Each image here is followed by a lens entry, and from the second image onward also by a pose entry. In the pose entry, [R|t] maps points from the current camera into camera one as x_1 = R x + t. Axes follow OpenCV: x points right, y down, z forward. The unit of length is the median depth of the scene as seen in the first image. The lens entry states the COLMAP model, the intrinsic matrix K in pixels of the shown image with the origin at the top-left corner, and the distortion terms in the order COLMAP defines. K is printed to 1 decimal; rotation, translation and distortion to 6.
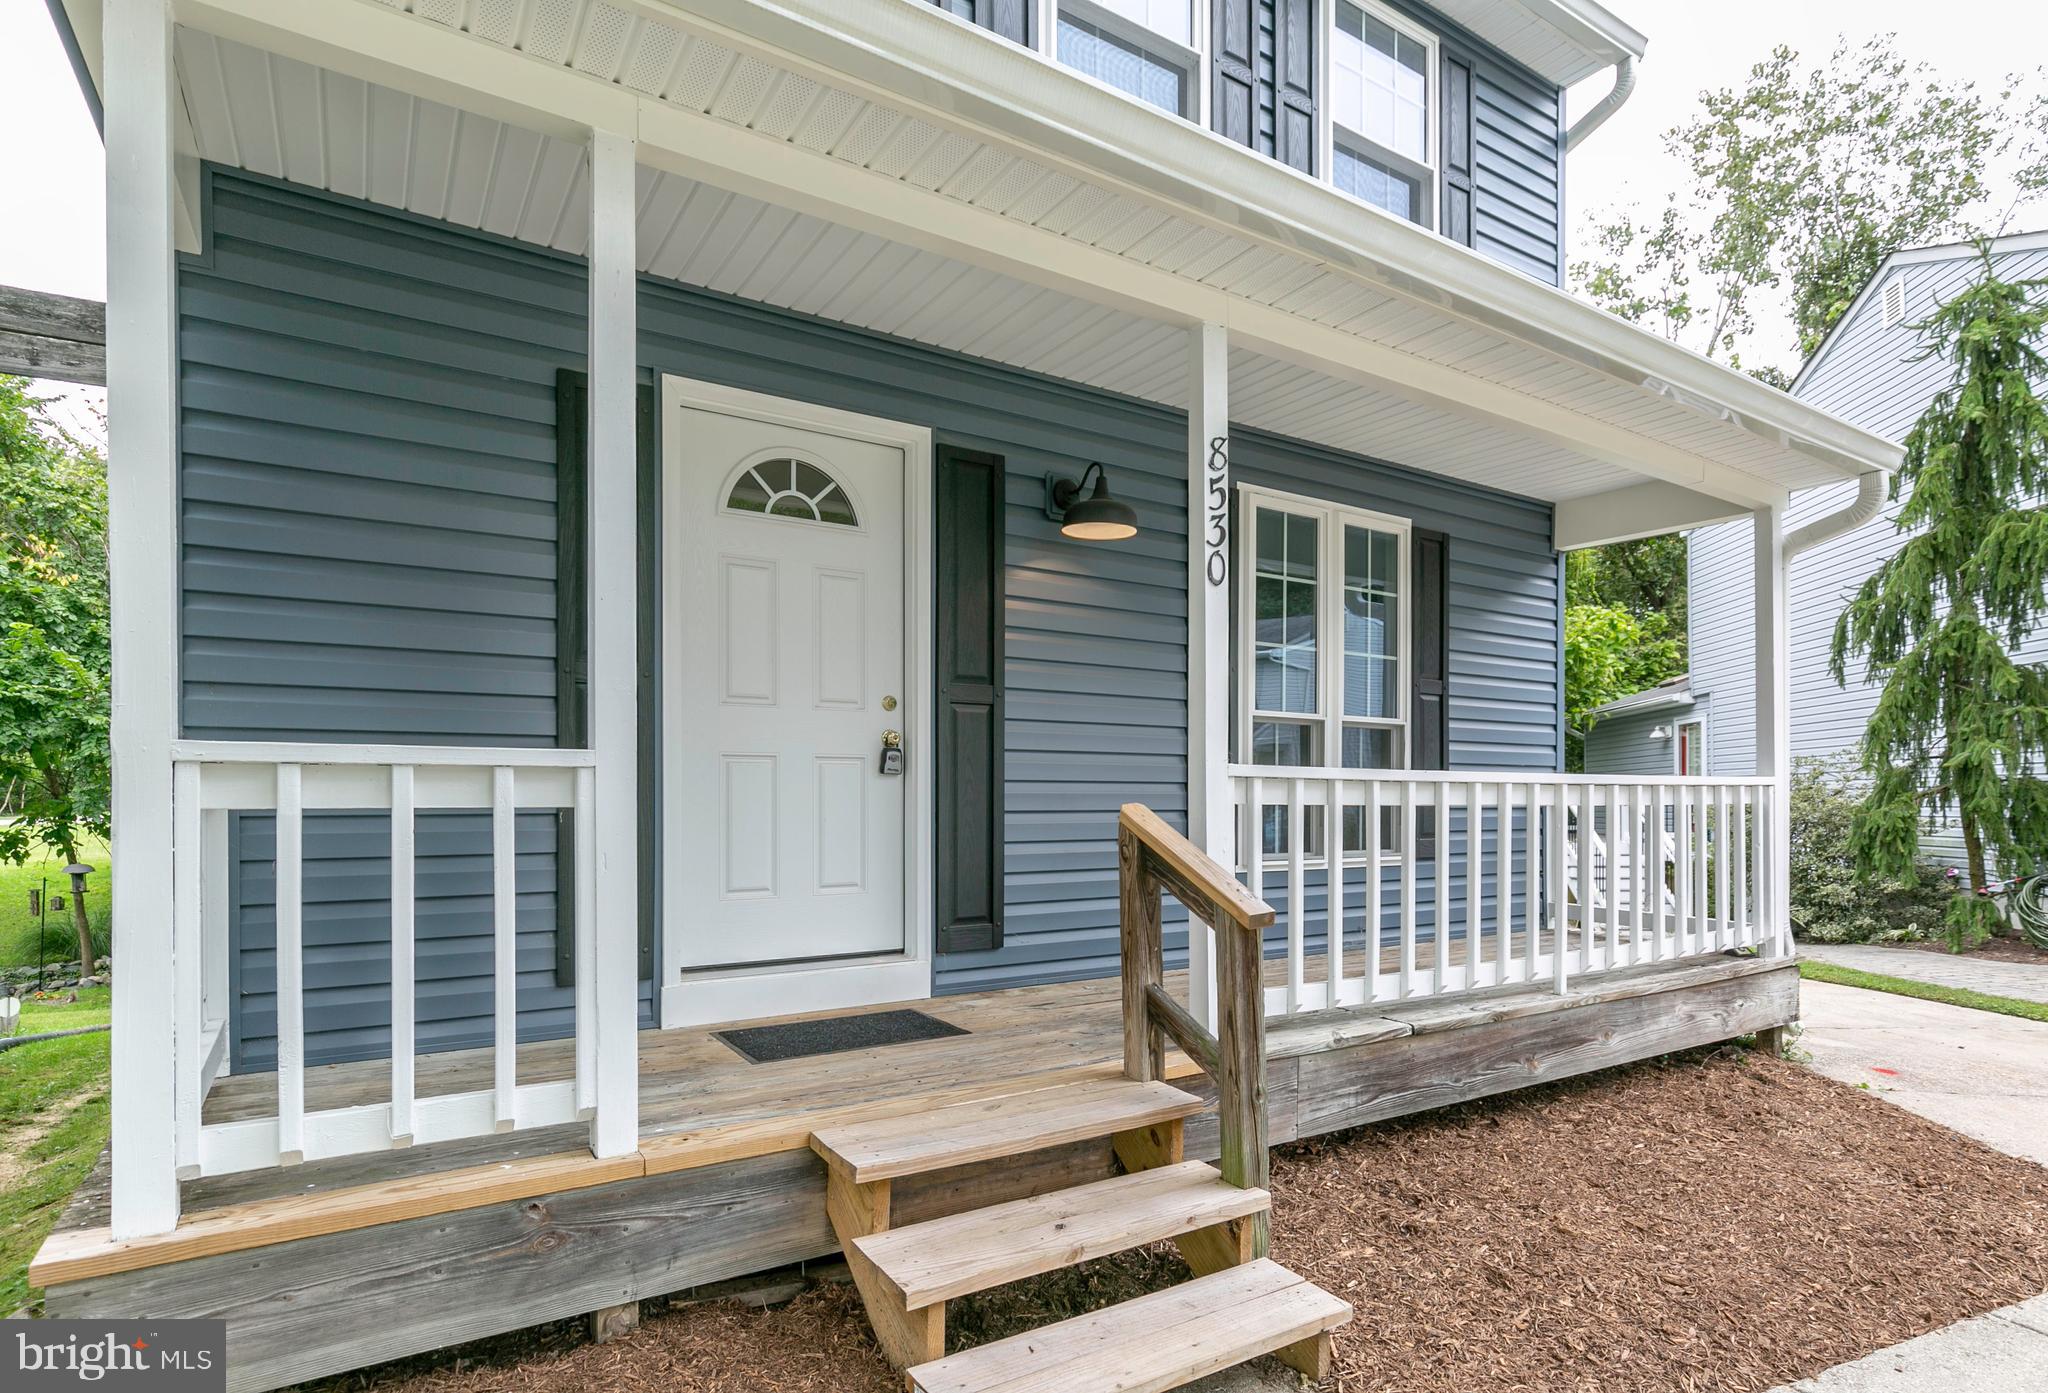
lens RADIAL K [[1096.5, 0, 1051.0], [0, 1096.5, 809.5], [0, 0, 1]] dist [0.001181, 0.000044]
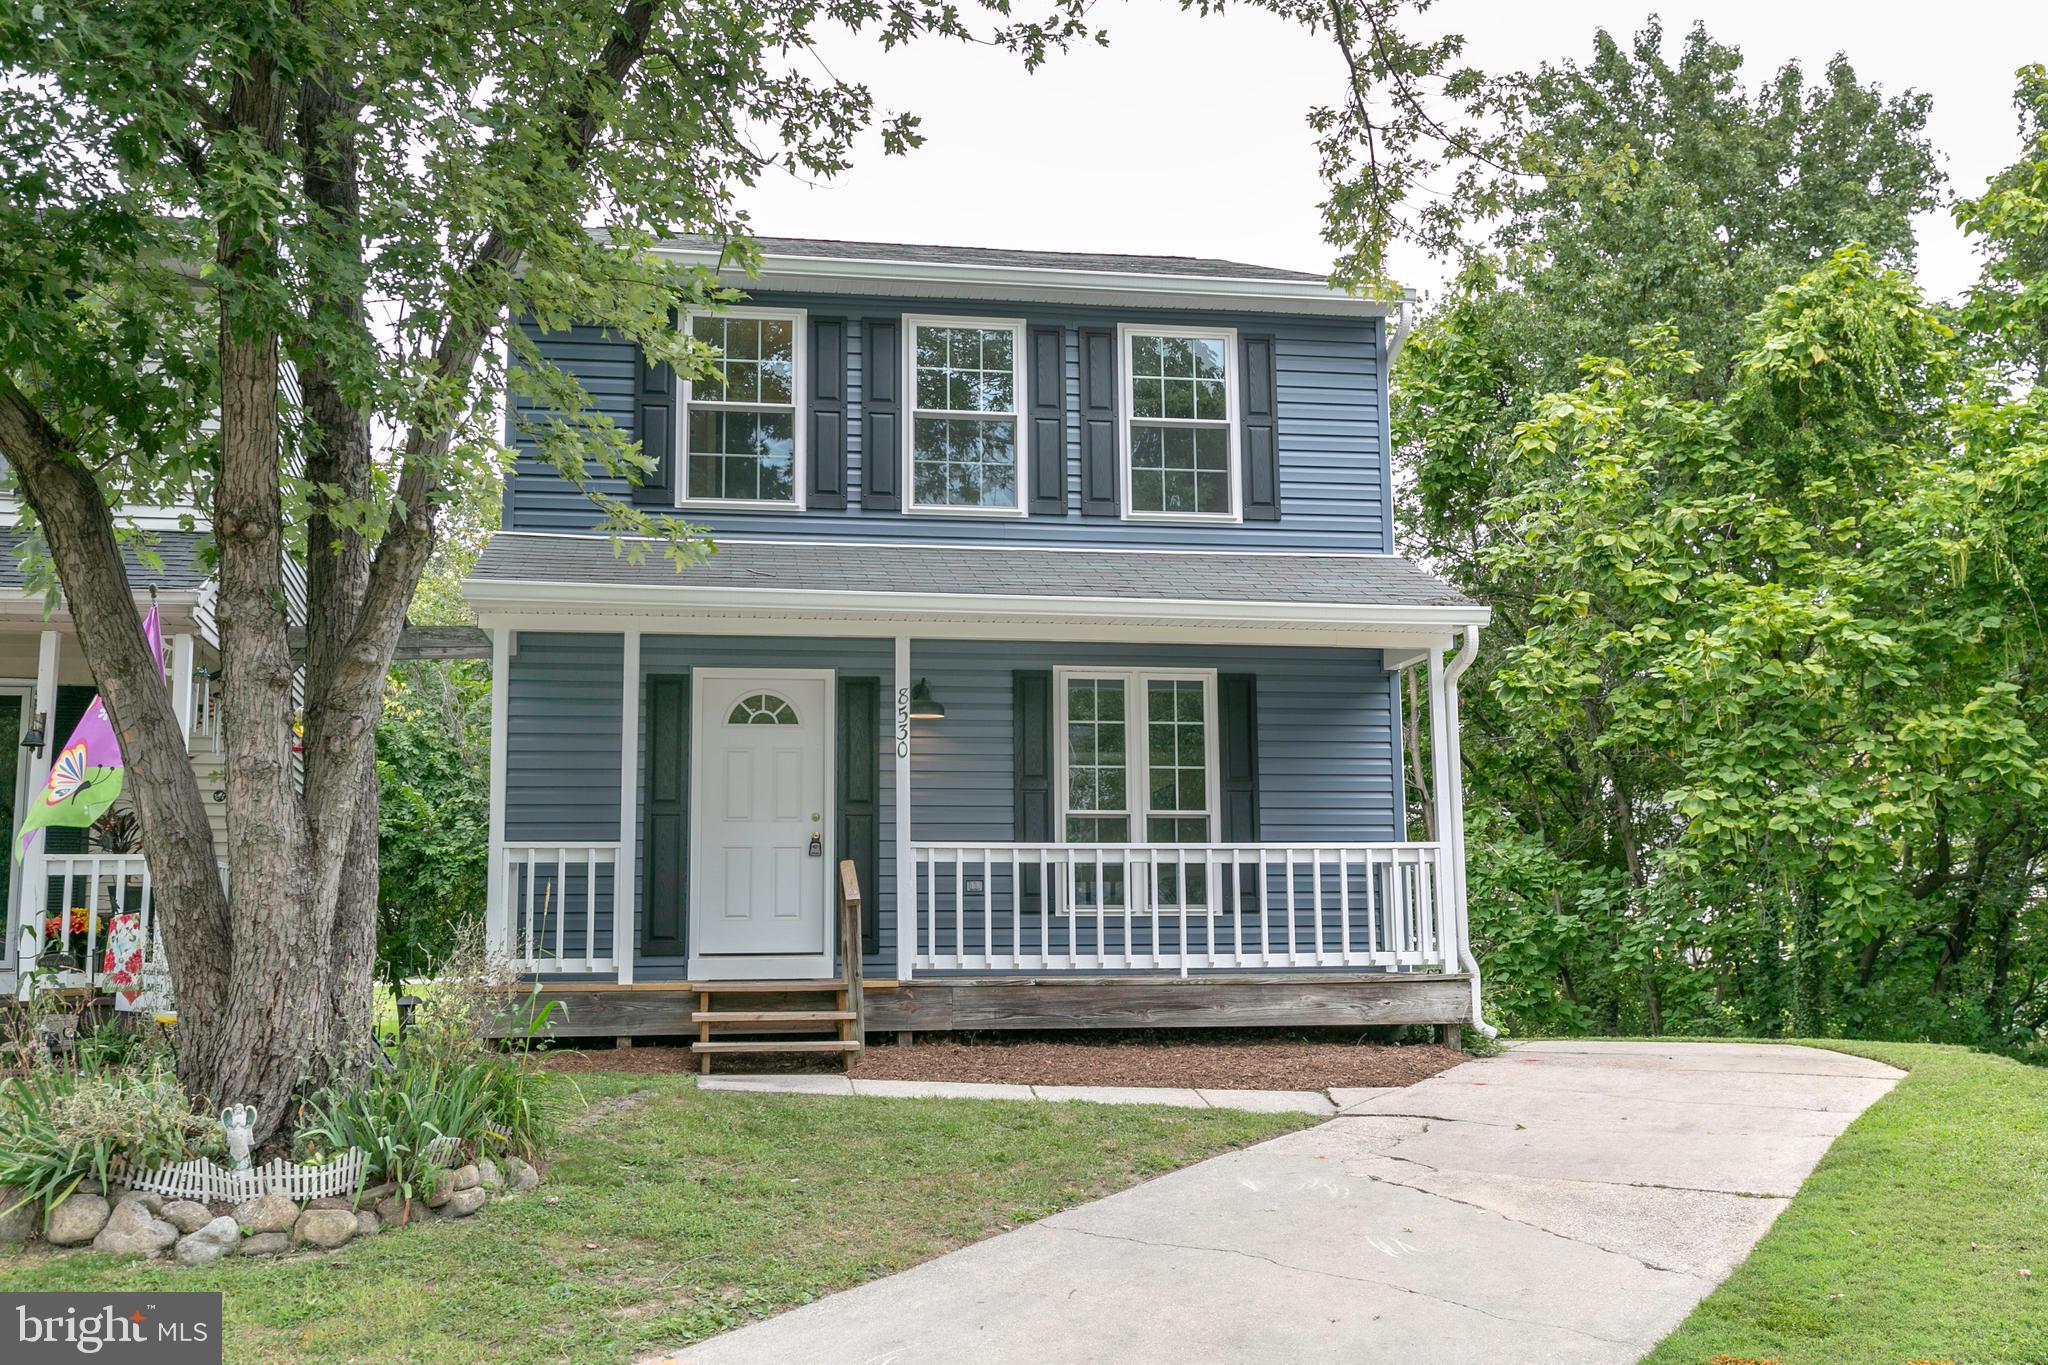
lens RADIAL K [[1919.2, 0, 969.8], [0, 1919.2, 689.2], [0, 0, 1]] dist [0.003720, 0.015861]
pose [[0.909838, -0.067384, -0.409457, 1.430842], [0.005799, 0.988696, -0.149825, 0.175538], [0.414924, 0.133942, 0.899943, -1.832975]]
